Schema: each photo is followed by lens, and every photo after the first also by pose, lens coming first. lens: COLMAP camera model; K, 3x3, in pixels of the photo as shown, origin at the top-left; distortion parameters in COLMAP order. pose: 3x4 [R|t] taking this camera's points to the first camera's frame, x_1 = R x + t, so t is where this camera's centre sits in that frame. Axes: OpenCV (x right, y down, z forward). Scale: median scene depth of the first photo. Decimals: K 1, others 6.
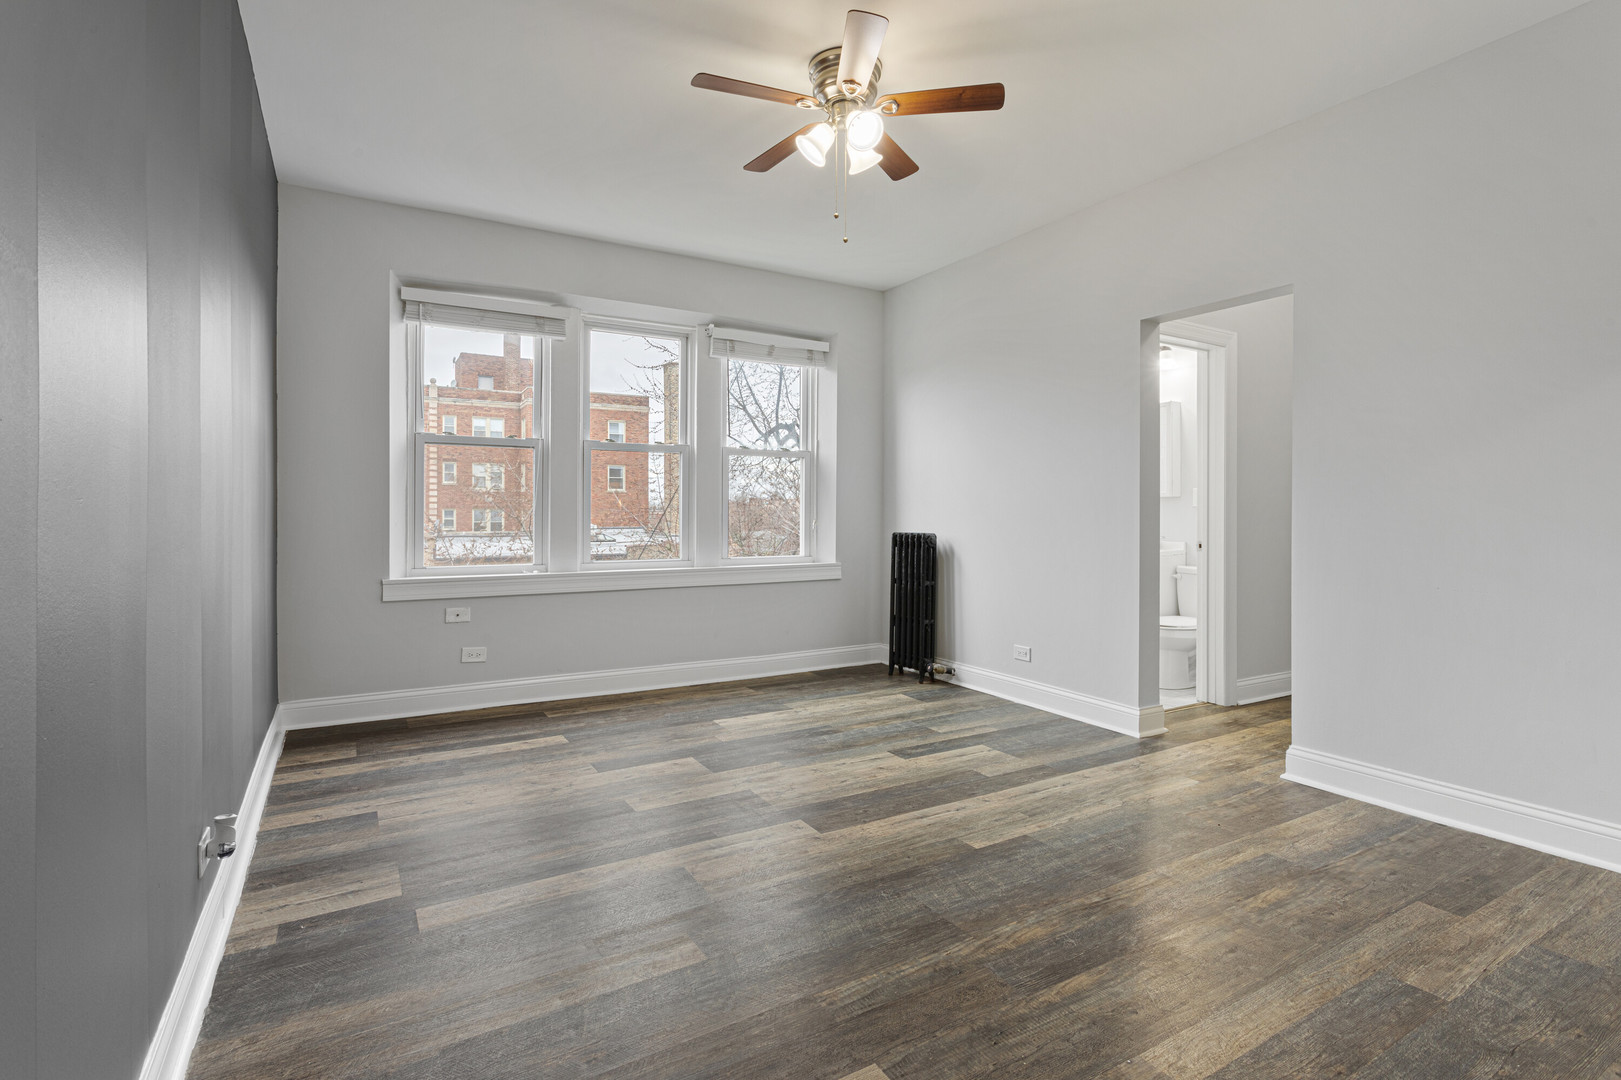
lens RADIAL K [[762.4, 0, 807.1], [0, 762.4, 523.3], [0, 0, 1]] dist [-0.003937, 0.000479]
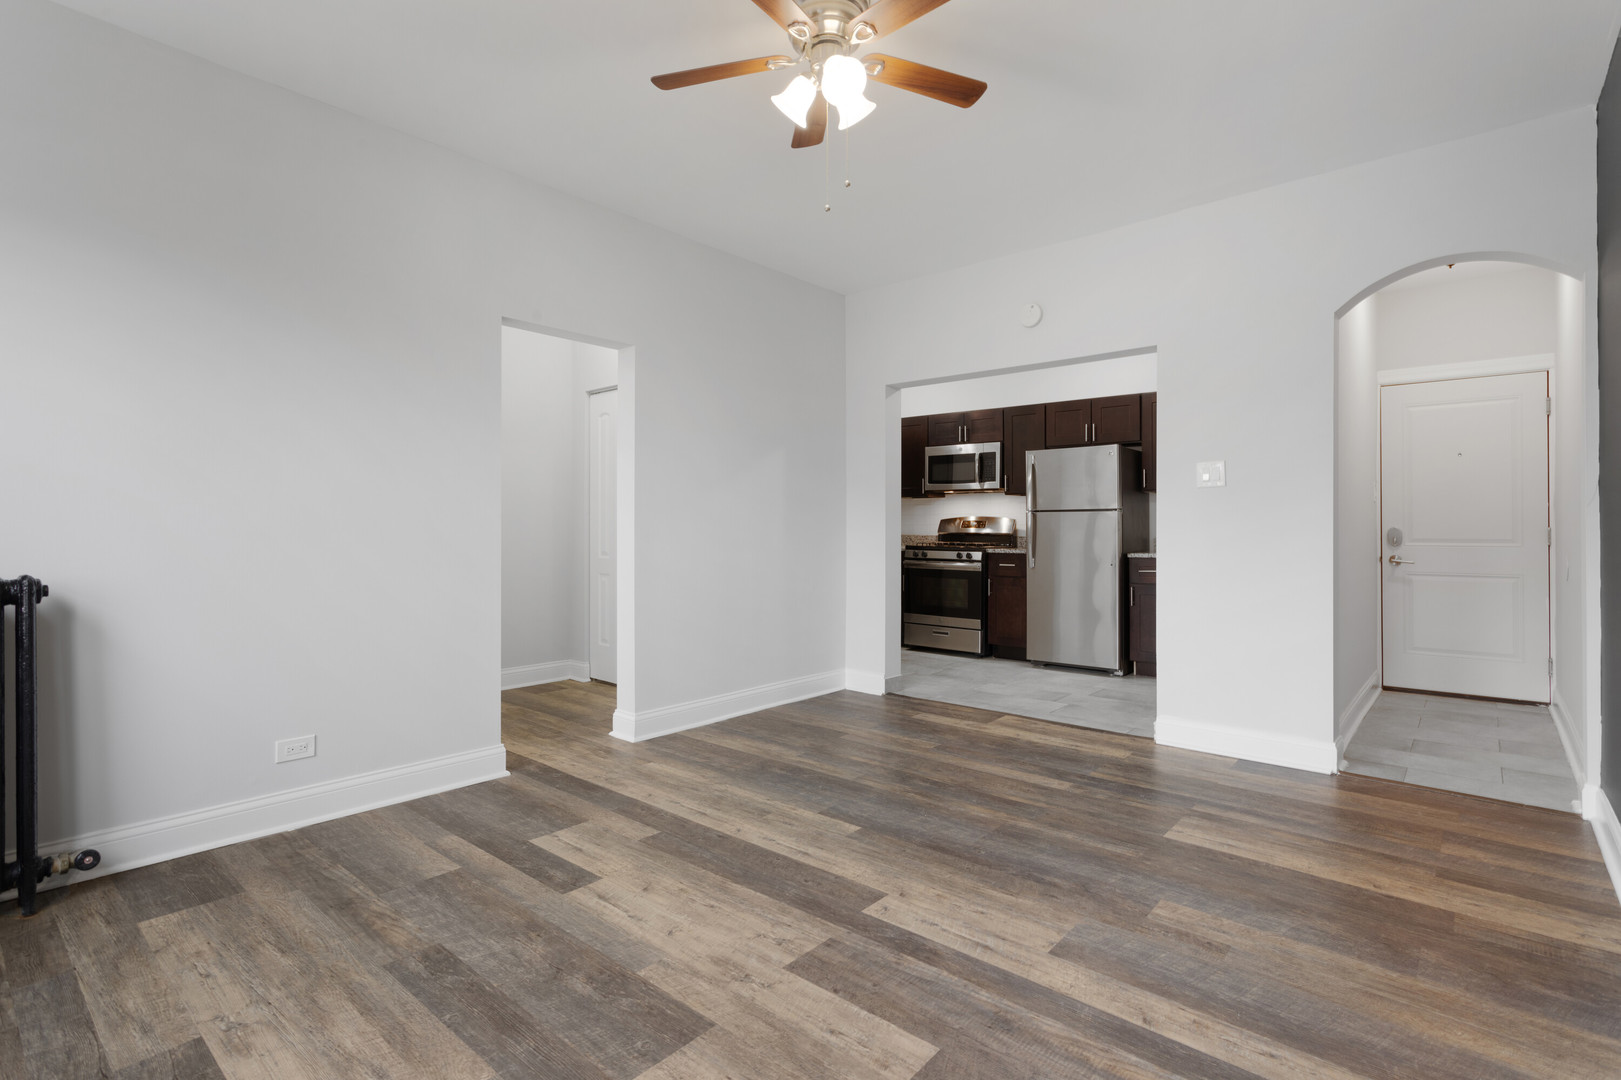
lens RADIAL K [[762.4, 0, 819.2], [0, 762.4, 529.9], [0, 0, 1]] dist [-0.003937, 0.000479]
pose [[-0.309749, -0.003570, 0.950812, -0.597462], [0.011828, 0.999901, 0.007607, -0.015597], [-0.950745, 0.013602, -0.309676, 1.014942]]
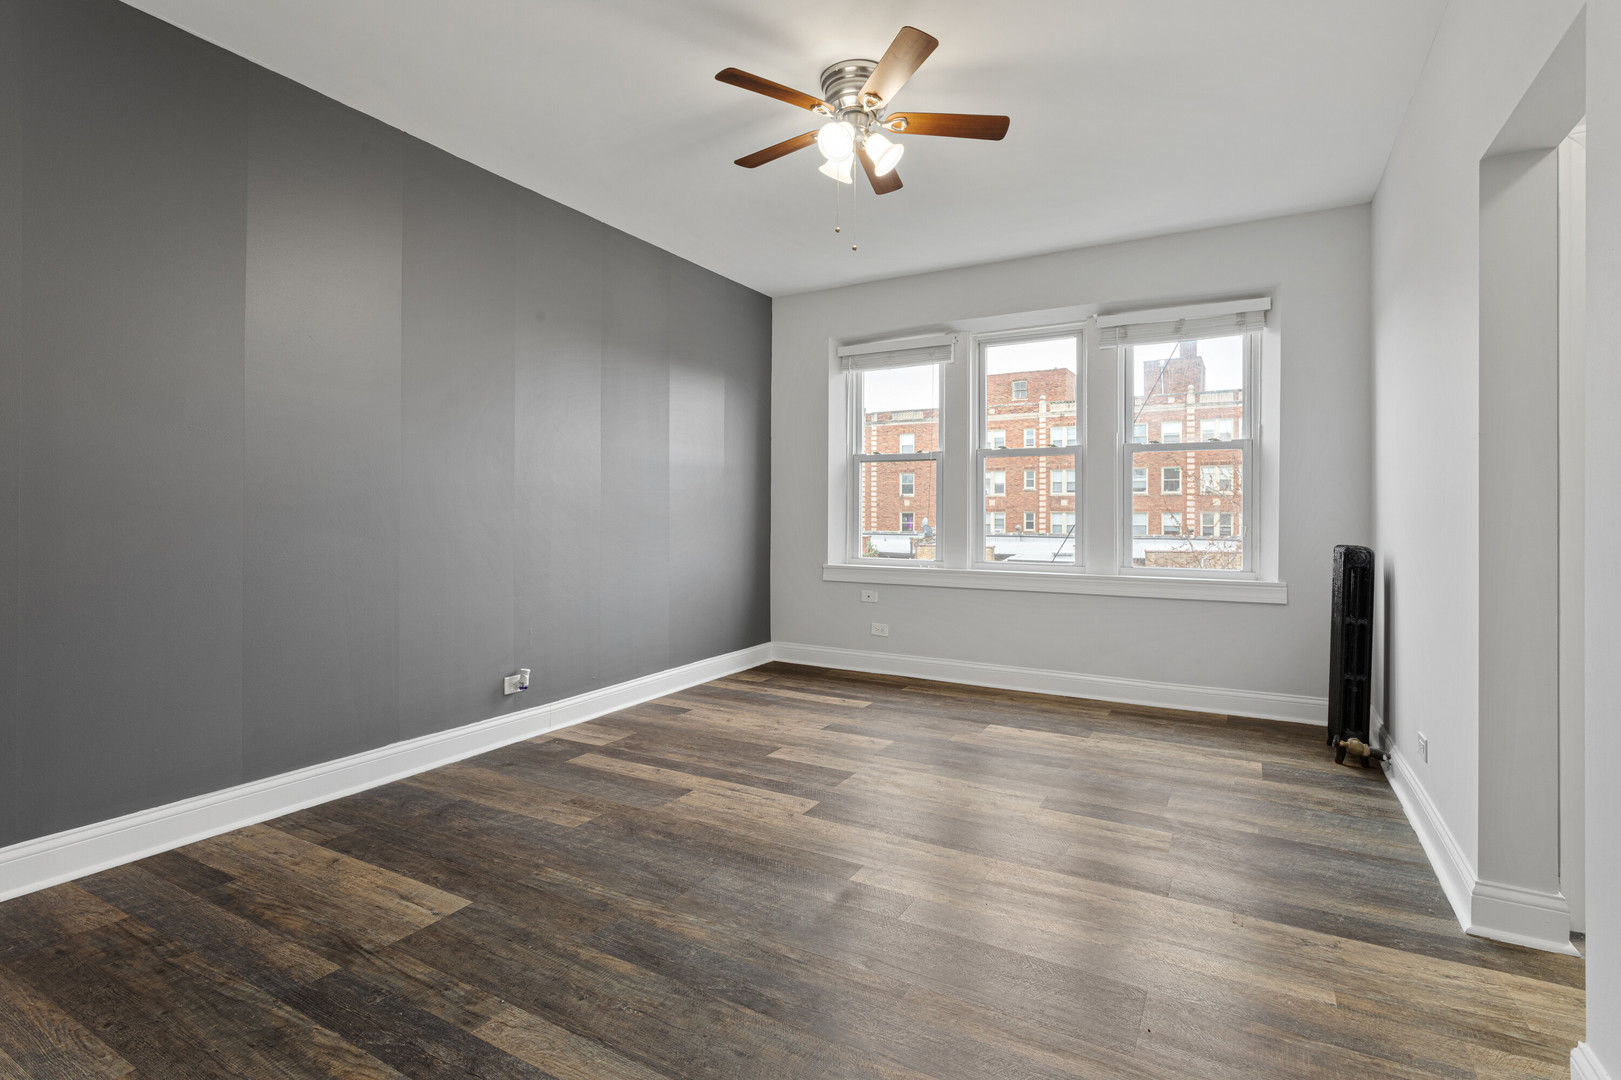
lens RADIAL K [[762.4, 0, 848.6], [0, 762.4, 514.1], [0, 0, 1]] dist [-0.003937, 0.000479]
pose [[0.523078, 0.000591, -0.852285, 0.730447], [-0.015037, 0.999851, -0.008536, -0.005694], [0.852152, 0.017281, 0.523008, 0.368796]]
